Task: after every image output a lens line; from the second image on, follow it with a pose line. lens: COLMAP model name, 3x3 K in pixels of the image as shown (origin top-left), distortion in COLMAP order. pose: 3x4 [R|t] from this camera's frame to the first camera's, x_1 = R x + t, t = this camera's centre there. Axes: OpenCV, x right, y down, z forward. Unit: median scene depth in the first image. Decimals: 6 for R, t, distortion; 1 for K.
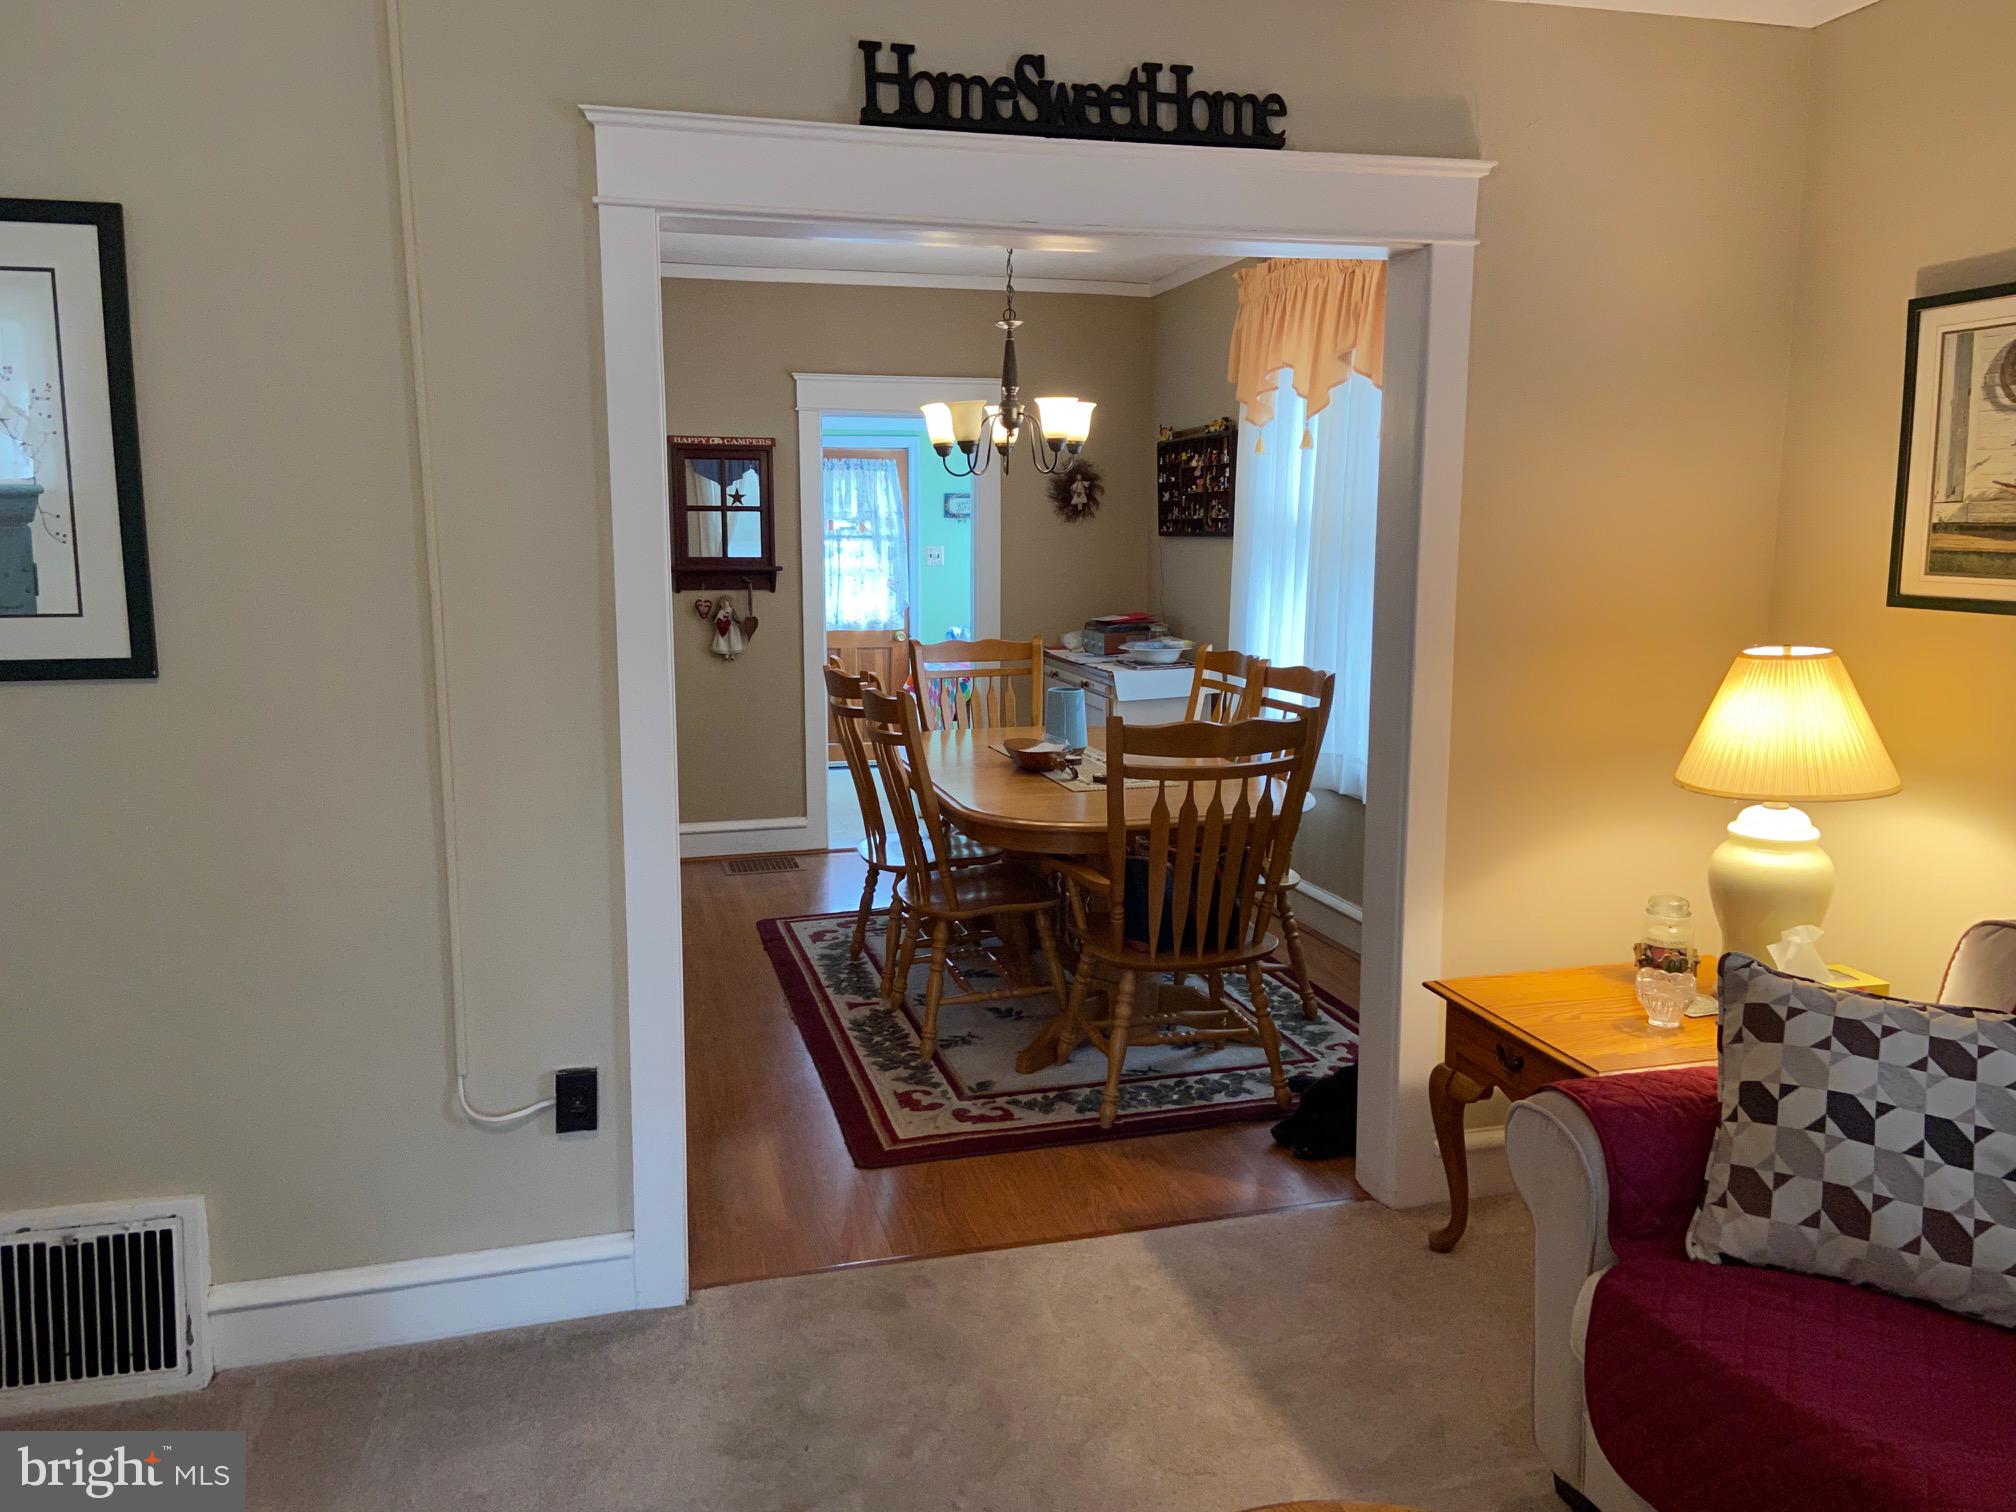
lens RADIAL K [[1511.6, 0, 1012.4], [0, 1511.6, 744.6], [0, 0, 1]] dist [0.115392, -0.135354]
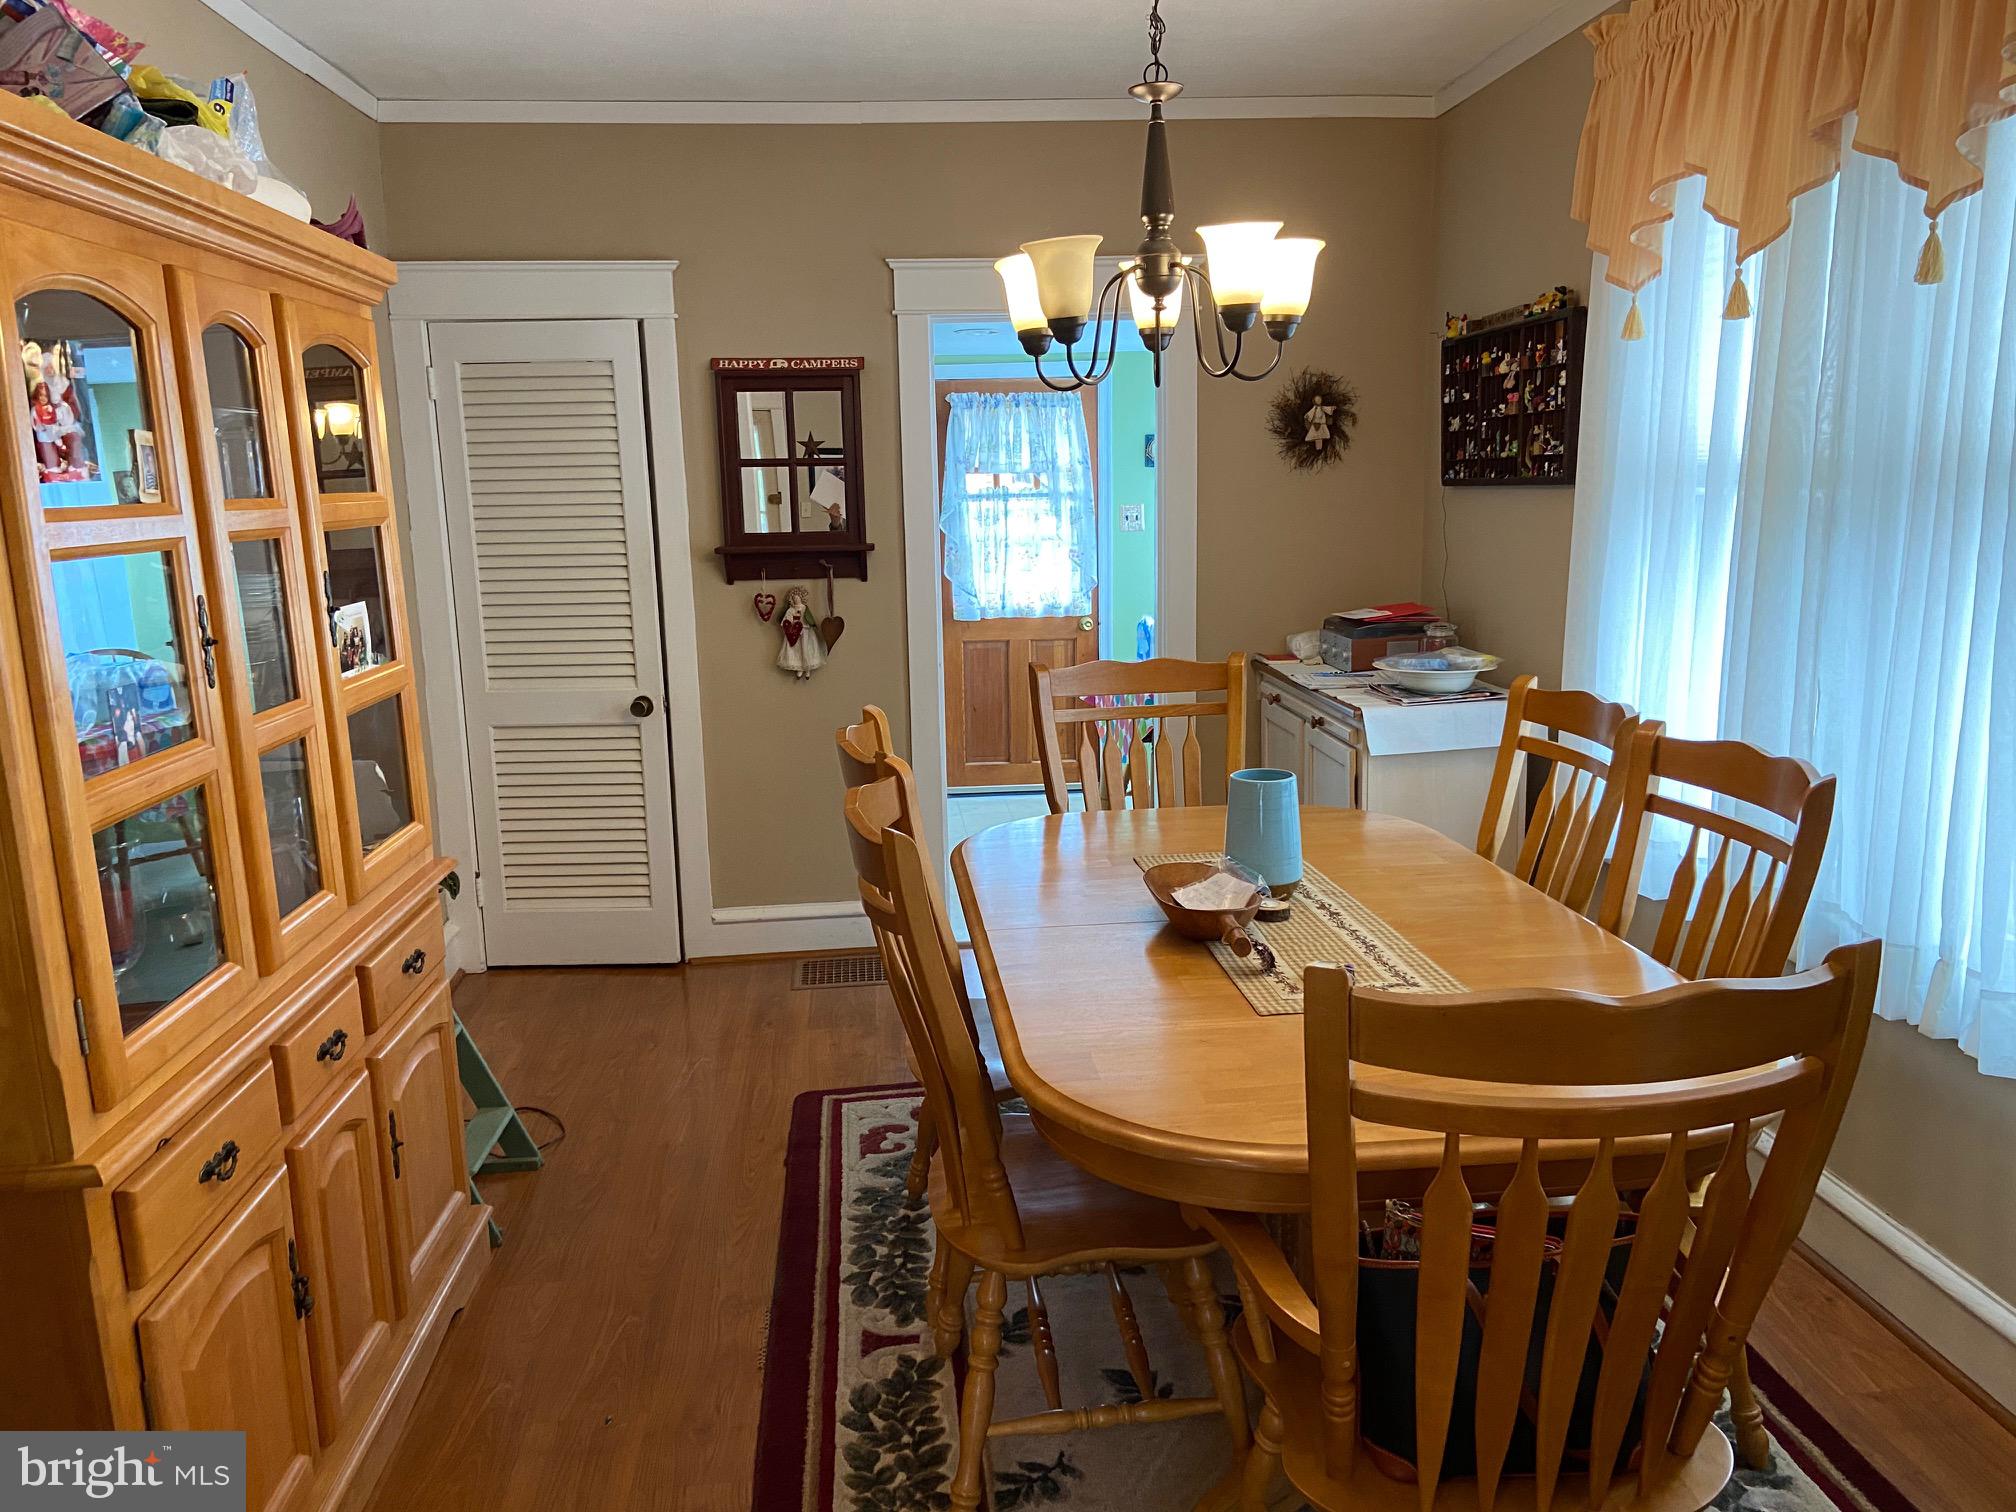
lens RADIAL K [[1511.6, 0, 1003.6], [0, 1511.6, 748.9], [0, 0, 1]] dist [0.115392, -0.135354]
pose [[0.984099, 0.009549, -0.177363, 0.031261], [-0.003439, 0.999391, 0.034729, -0.050674], [0.177587, -0.033567, 0.983533, 0.343621]]
